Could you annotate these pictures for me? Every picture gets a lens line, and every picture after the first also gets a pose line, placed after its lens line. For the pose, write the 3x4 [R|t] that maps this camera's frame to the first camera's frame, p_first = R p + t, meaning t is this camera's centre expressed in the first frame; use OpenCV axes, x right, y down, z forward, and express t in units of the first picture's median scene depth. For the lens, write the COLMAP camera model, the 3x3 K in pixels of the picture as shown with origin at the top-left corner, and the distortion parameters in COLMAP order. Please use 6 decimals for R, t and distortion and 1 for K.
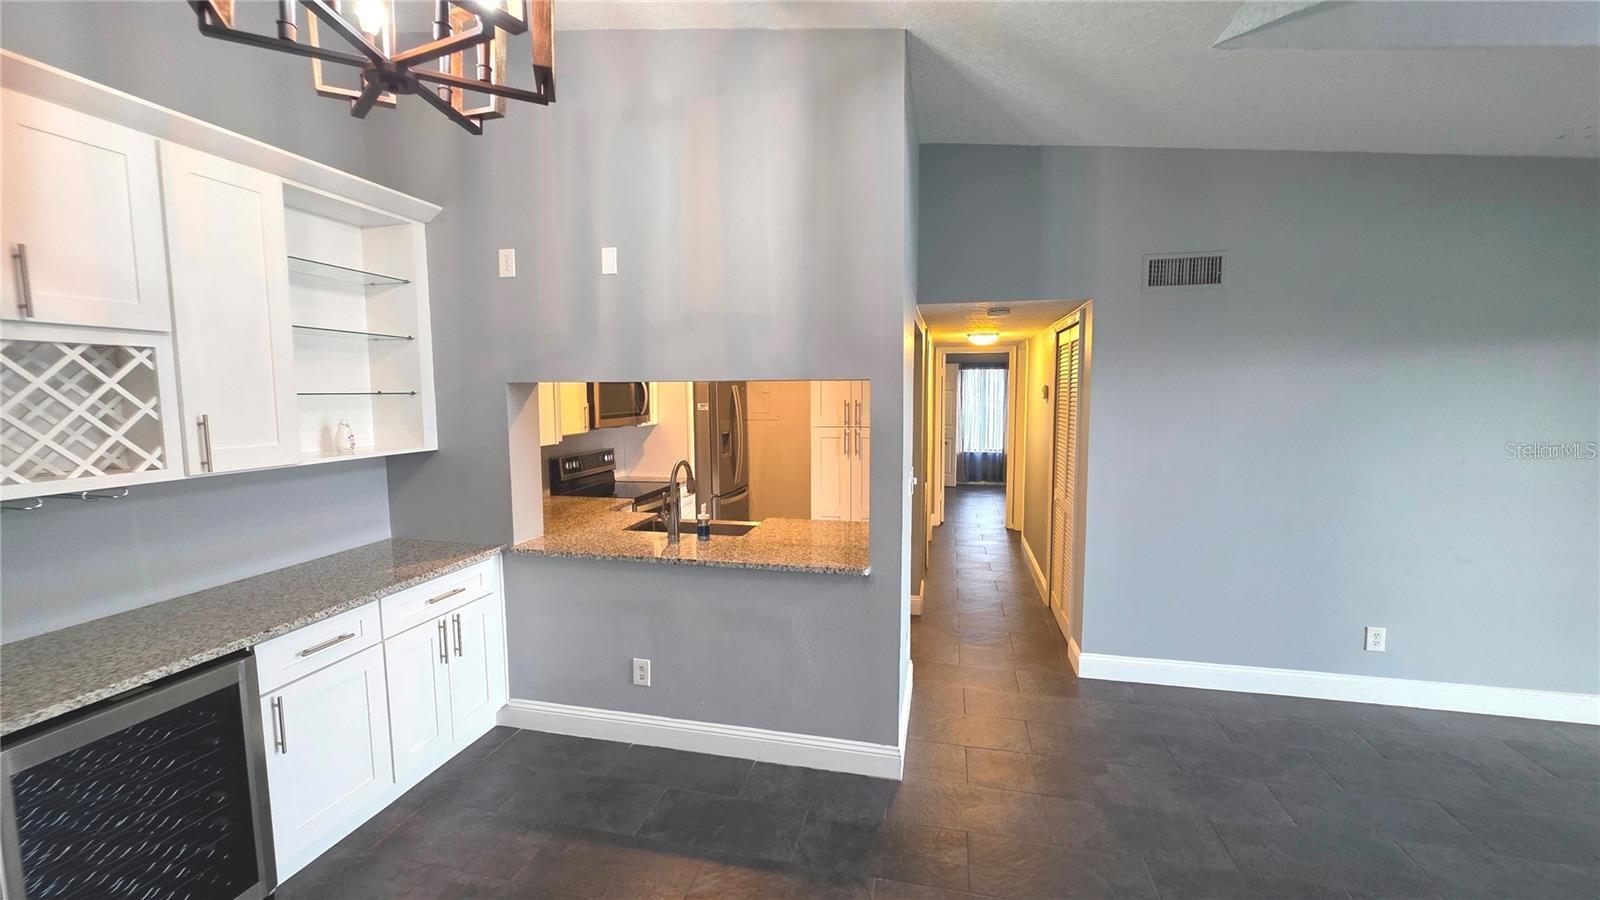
lens RADIAL K [[642.6, 0, 794.5], [0, 642.6, 450.7], [0, 0, 1]] dist [0.002821, -0.000337]
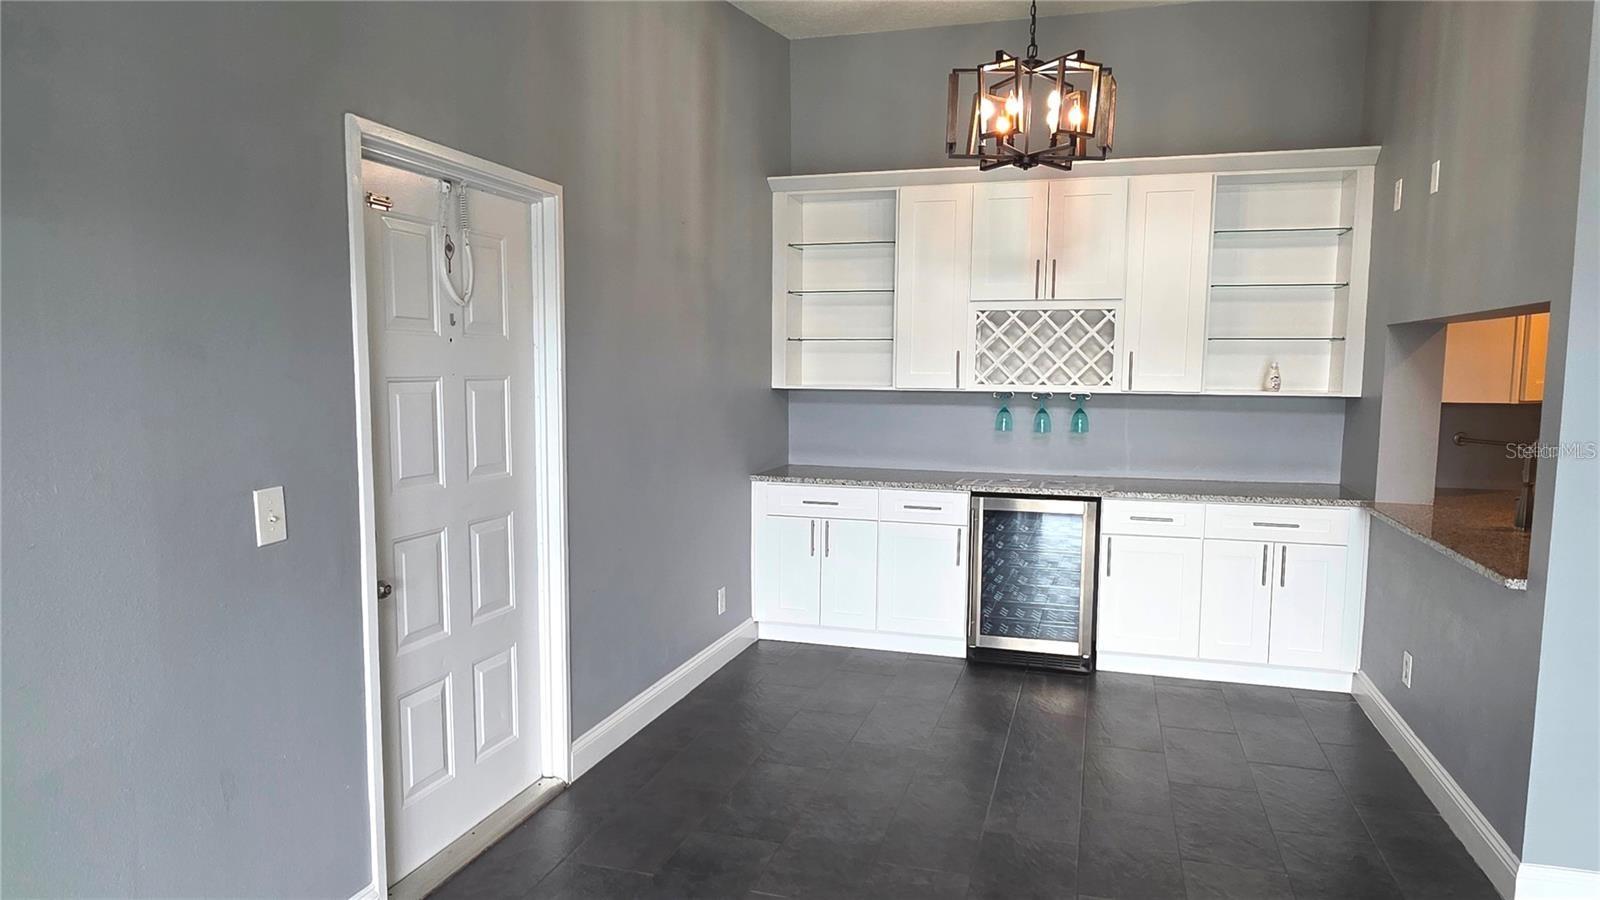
lens RADIAL K [[976.8, 0, 806.0], [0, 976.8, 483.5], [0, 0, 1]] dist [-0.004373, -0.001232]
pose [[-0.055501, 0.127496, -0.990285, 0.928942], [-0.098016, 0.986328, 0.132480, 0.013799], [0.993636, 0.104416, -0.042246, 0.229812]]
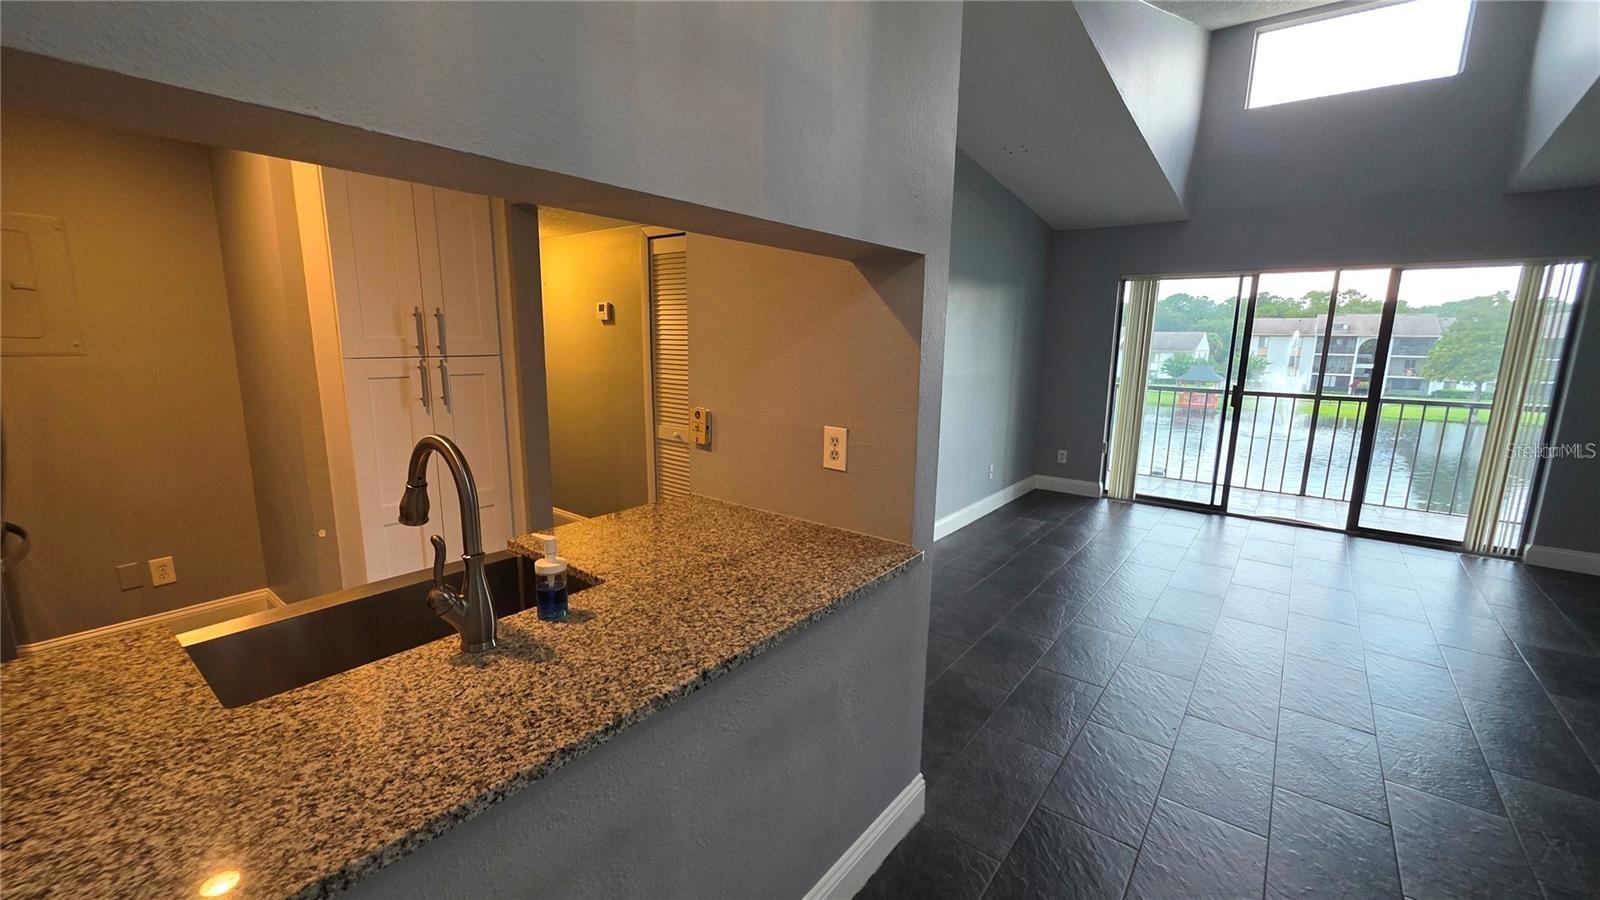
lens RADIAL K [[642.6, 0, 791.2], [0, 642.6, 453.0], [0, 0, 1]] dist [0.002821, -0.000337]
pose [[0.420717, -0.151726, 0.894414, -0.419313], [0.069812, 0.988406, 0.134832, -0.010482], [-0.904502, 0.005715, 0.426431, 0.673706]]
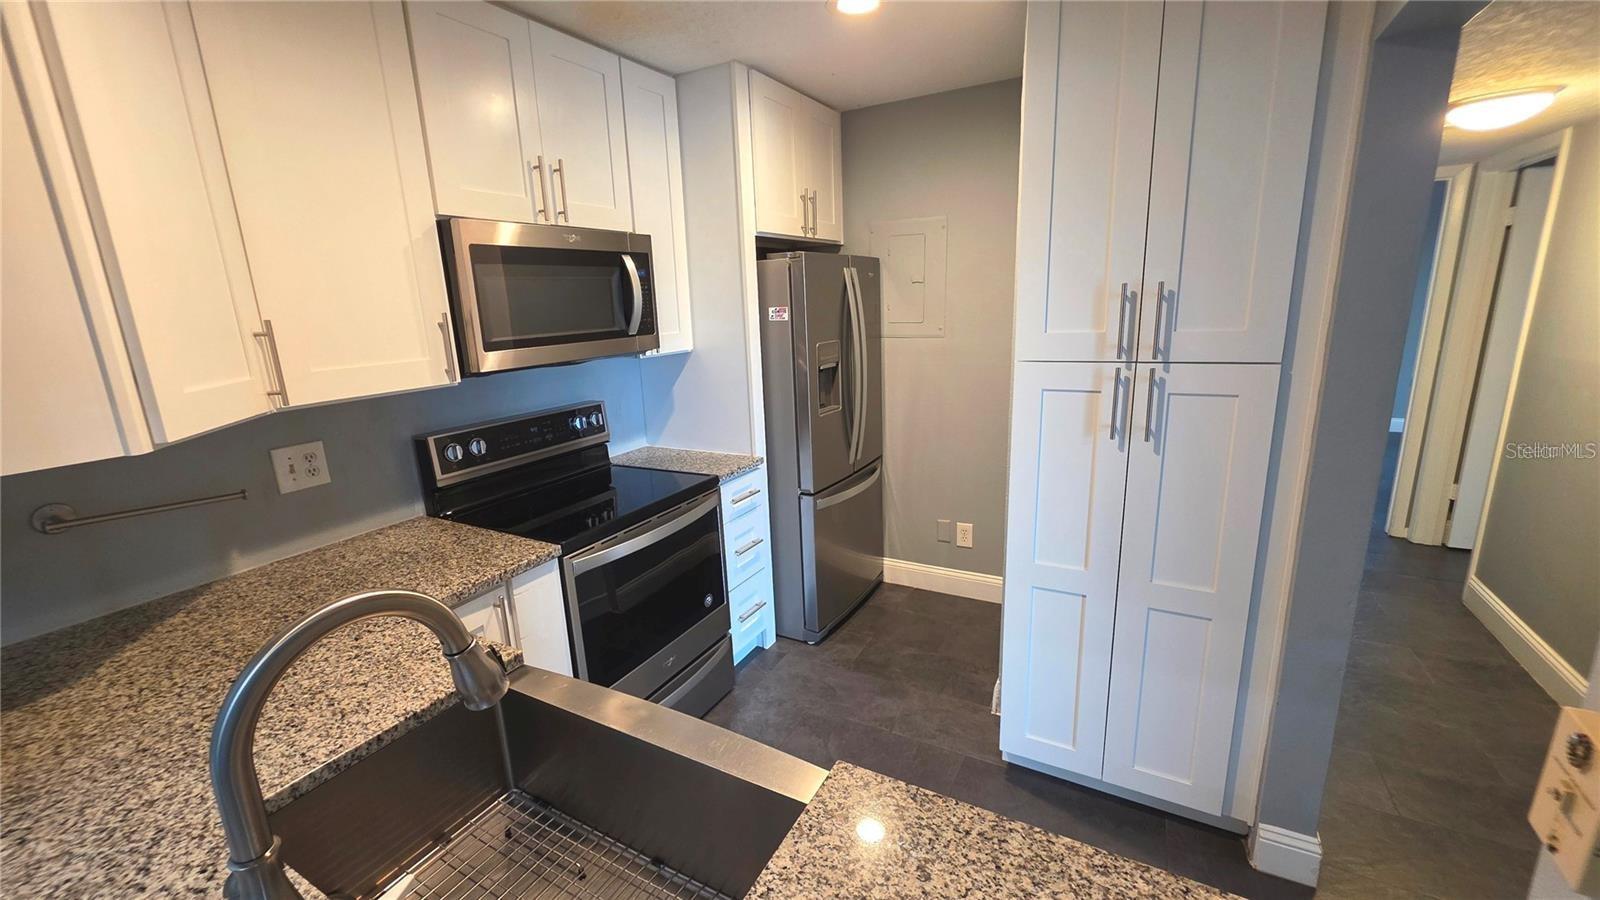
lens RADIAL K [[642.6, 0, 794.4], [0, 642.6, 451.6], [0, 0, 1]] dist [0.002821, -0.000337]
pose [[0.962565, 0.032567, -0.269088, 0.005800], [0.006598, 0.989647, 0.143374, -0.057191], [0.270972, -0.139782, 0.952384, 0.865125]]
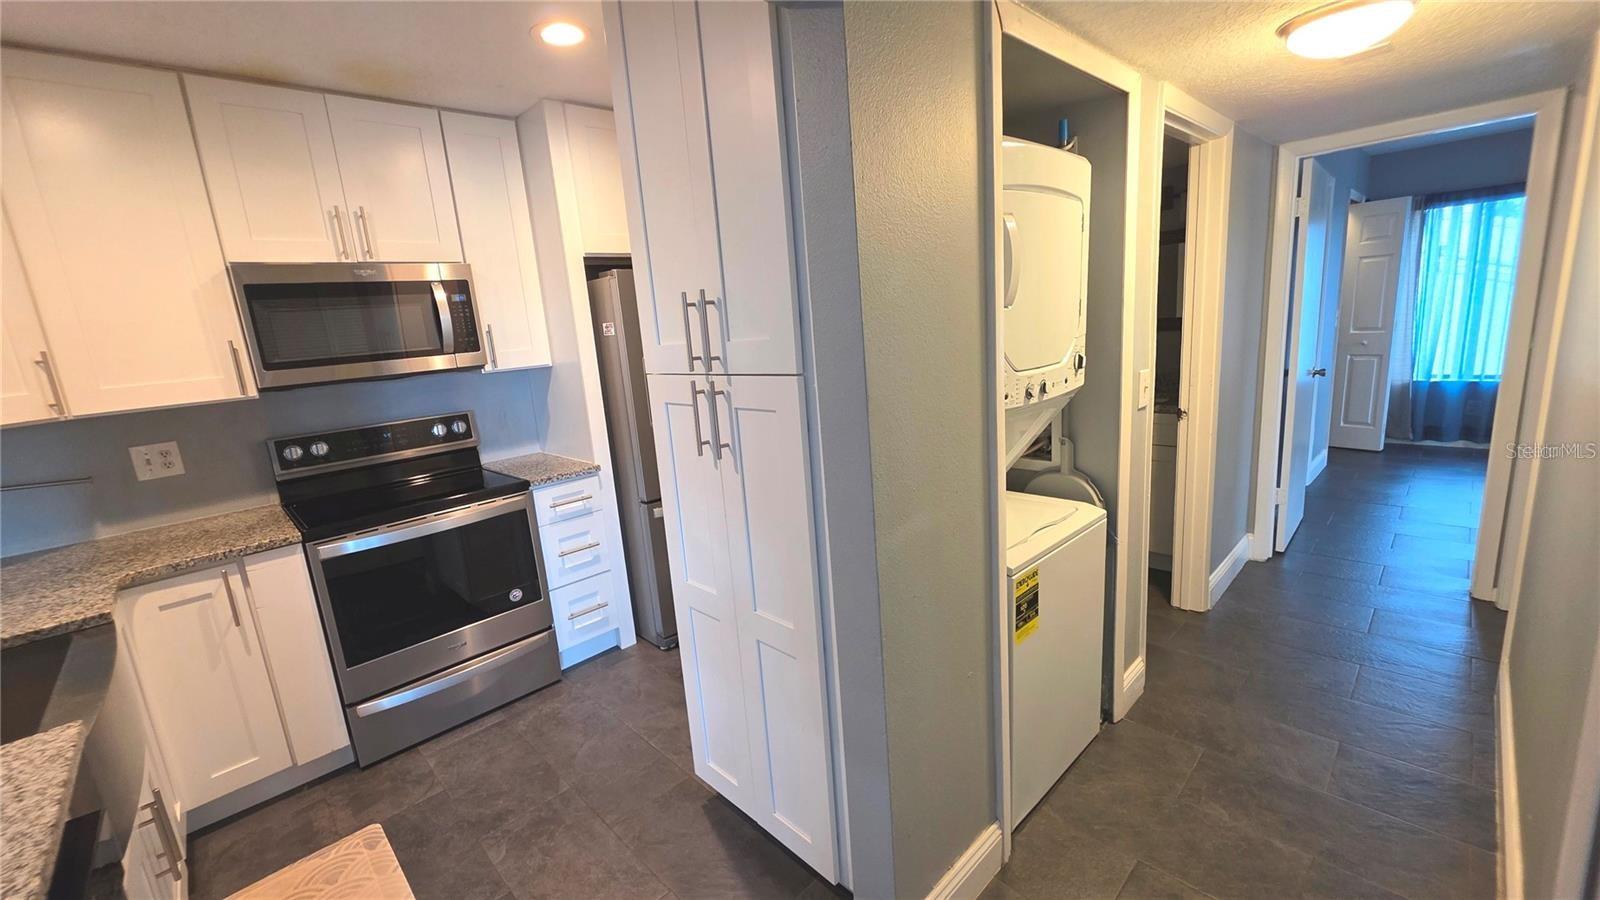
lens RADIAL K [[642.6, 0, 793.7], [0, 642.6, 451.0], [0, 0, 1]] dist [0.002821, -0.000337]
pose [[0.841079, 0.050753, -0.538525, 0.435793], [0.020718, 0.991835, 0.125832, -0.054798], [0.540515, -0.116992, 0.833161, 1.058562]]
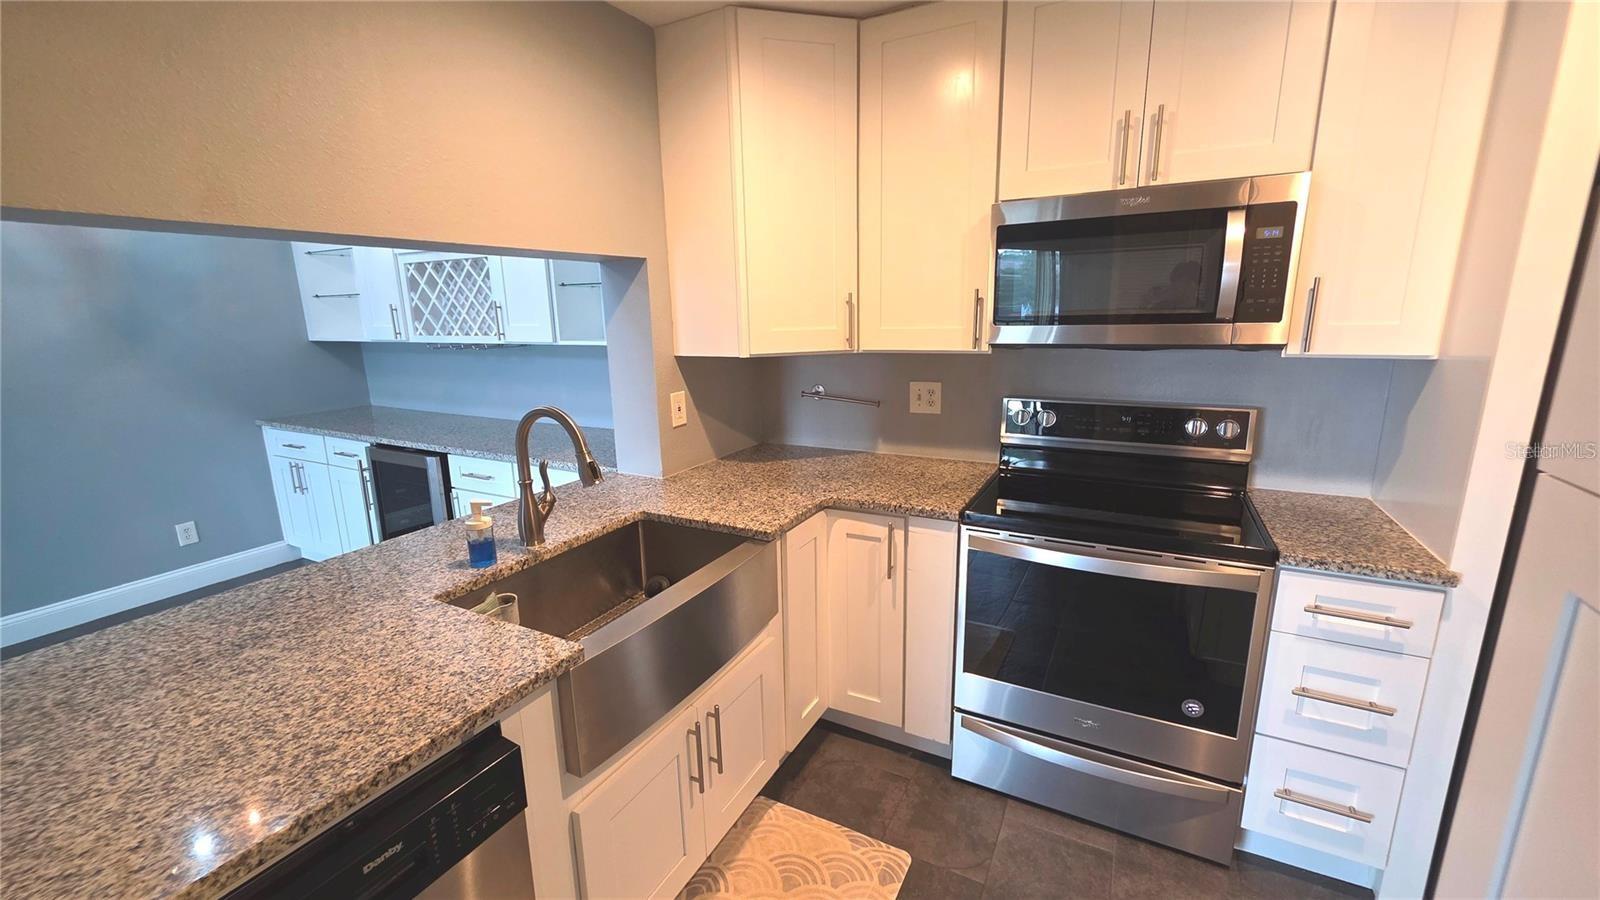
lens RADIAL K [[642.6, 0, 793.0], [0, 642.6, 451.5], [0, 0, 1]] dist [0.002821, -0.000337]
pose [[-0.253249, 0.221580, -0.941683, 0.239848], [-0.070429, 0.966609, 0.246386, -0.085365], [0.964834, 0.128719, -0.229188, 1.303905]]
